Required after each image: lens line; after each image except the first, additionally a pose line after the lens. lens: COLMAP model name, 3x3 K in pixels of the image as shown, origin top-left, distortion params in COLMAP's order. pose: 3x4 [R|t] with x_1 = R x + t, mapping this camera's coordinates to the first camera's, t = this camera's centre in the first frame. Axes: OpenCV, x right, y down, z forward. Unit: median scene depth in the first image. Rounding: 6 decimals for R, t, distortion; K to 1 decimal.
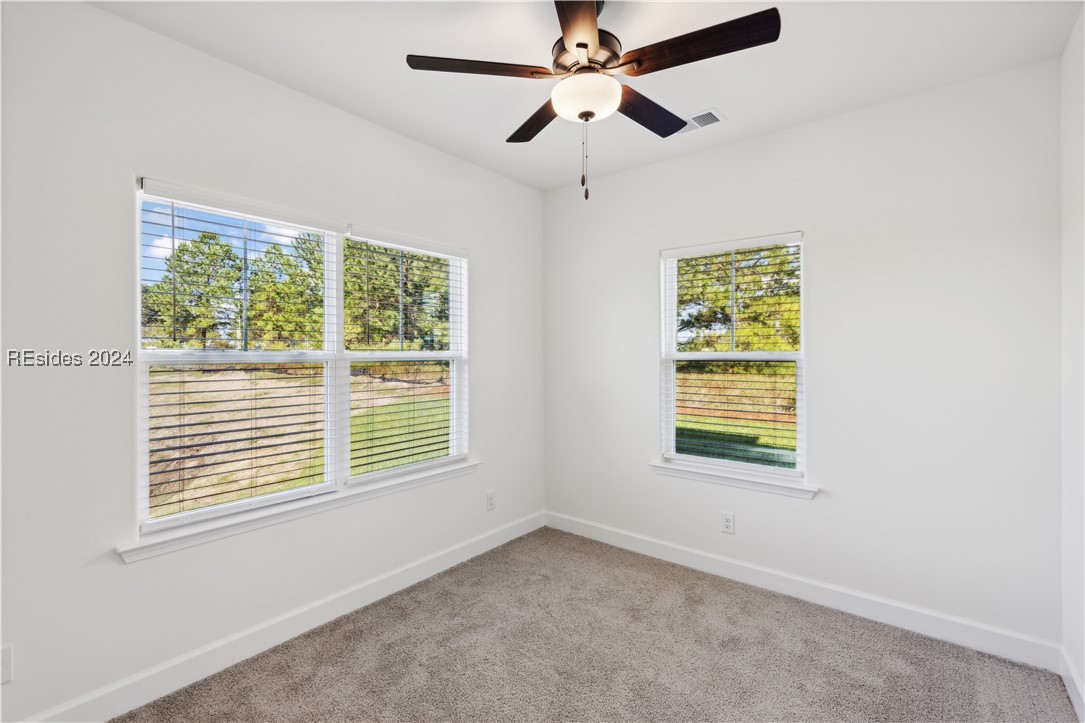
lens RADIAL K [[486.8, 0, 542.5], [0, 486.8, 361.5], [0, 0, 1]] dist [-0.002040, -0.000144]
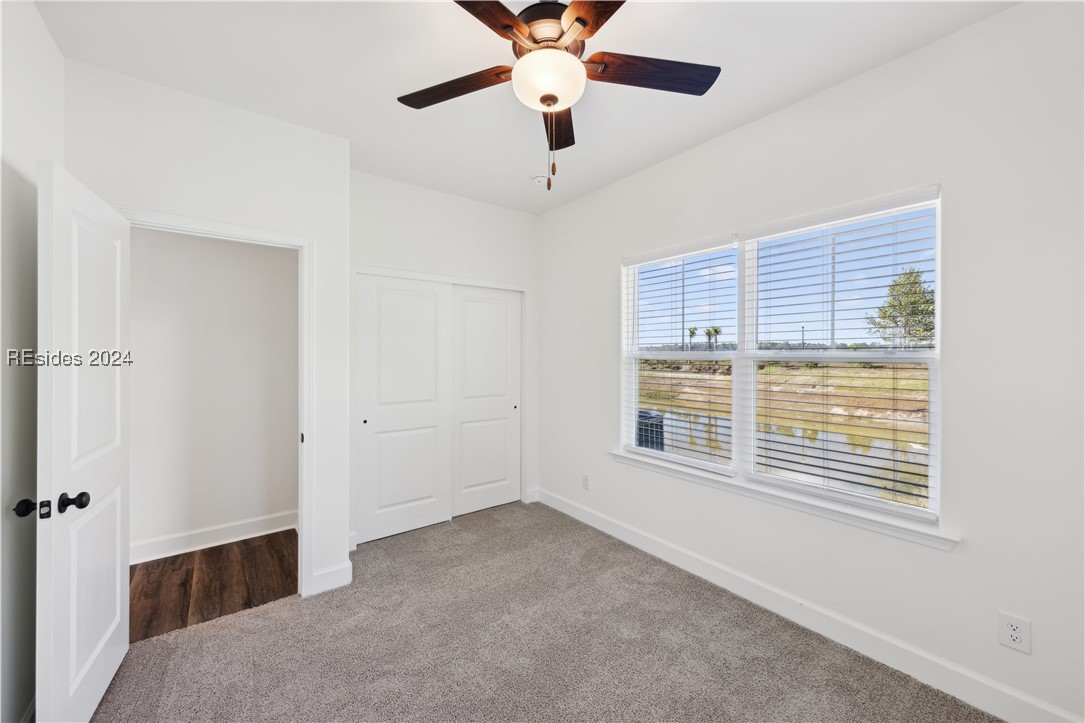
lens RADIAL K [[419.2, 0, 542.5], [0, 419.2, 361.5], [0, 0, 1]] dist [0.001543, 0.000082]
pose [[-0.251733, 0.012585, -0.967715, 0.597419], [-0.017853, 0.999685, 0.017645, -0.006615], [0.967632, 0.021719, -0.251429, 0.804251]]
